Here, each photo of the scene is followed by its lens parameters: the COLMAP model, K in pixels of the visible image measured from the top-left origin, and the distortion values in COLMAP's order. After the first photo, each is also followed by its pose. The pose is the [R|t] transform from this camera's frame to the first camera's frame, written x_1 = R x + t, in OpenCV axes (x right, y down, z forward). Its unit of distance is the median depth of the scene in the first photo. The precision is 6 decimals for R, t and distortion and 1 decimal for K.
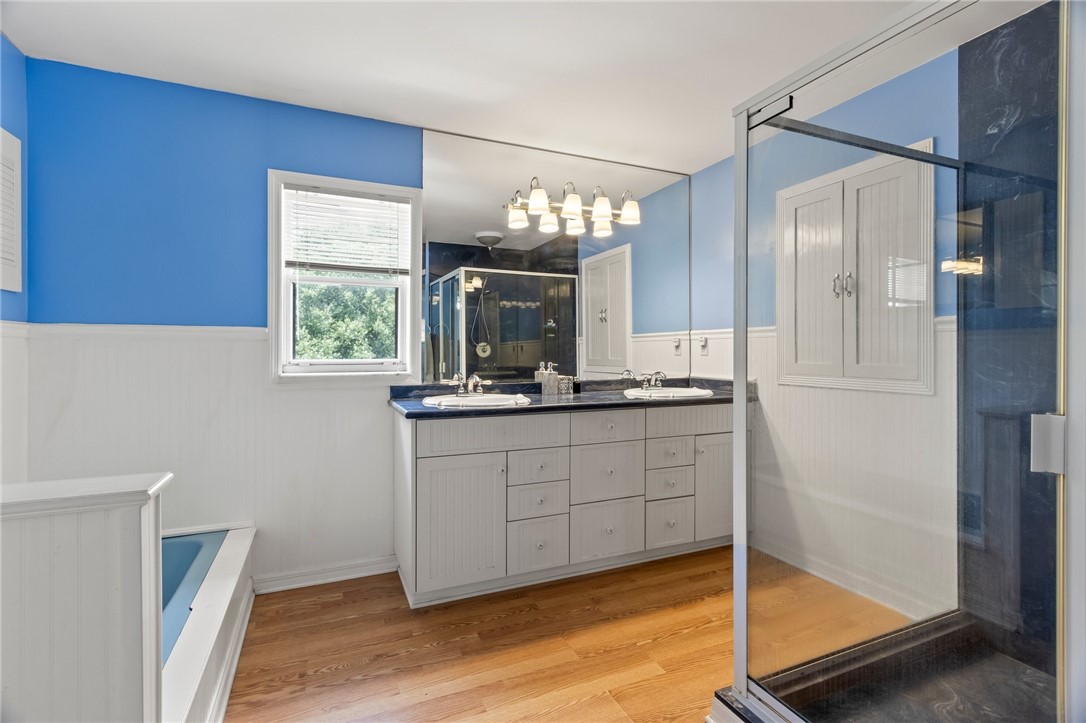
lens RADIAL K [[501.0, 0, 544.8], [0, 501.0, 355.3], [0, 0, 1]] dist [0.008572, -0.000729]
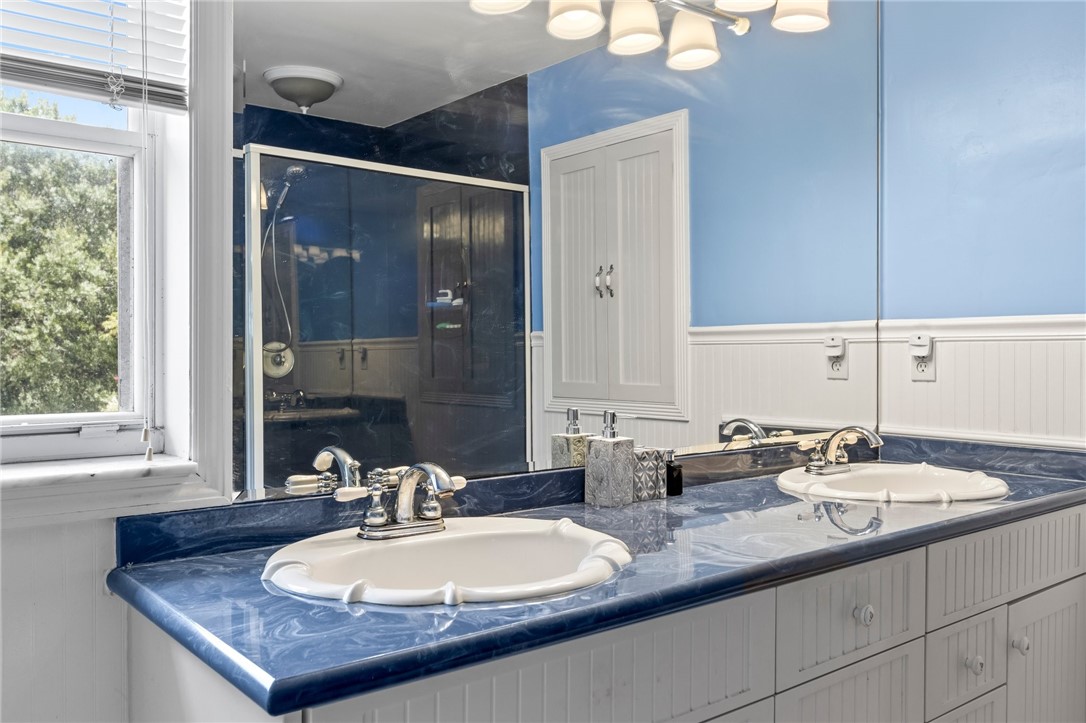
lens RADIAL K [[875.2, 0, 540.4], [0, 875.2, 366.3], [0, 0, 1]] dist [-0.007896, 0.000506]
pose [[0.962904, -0.003646, 0.269819, -0.163259], [0.001486, 0.999965, 0.008207, -0.016821], [-0.269839, -0.007502, 0.962876, 0.371313]]
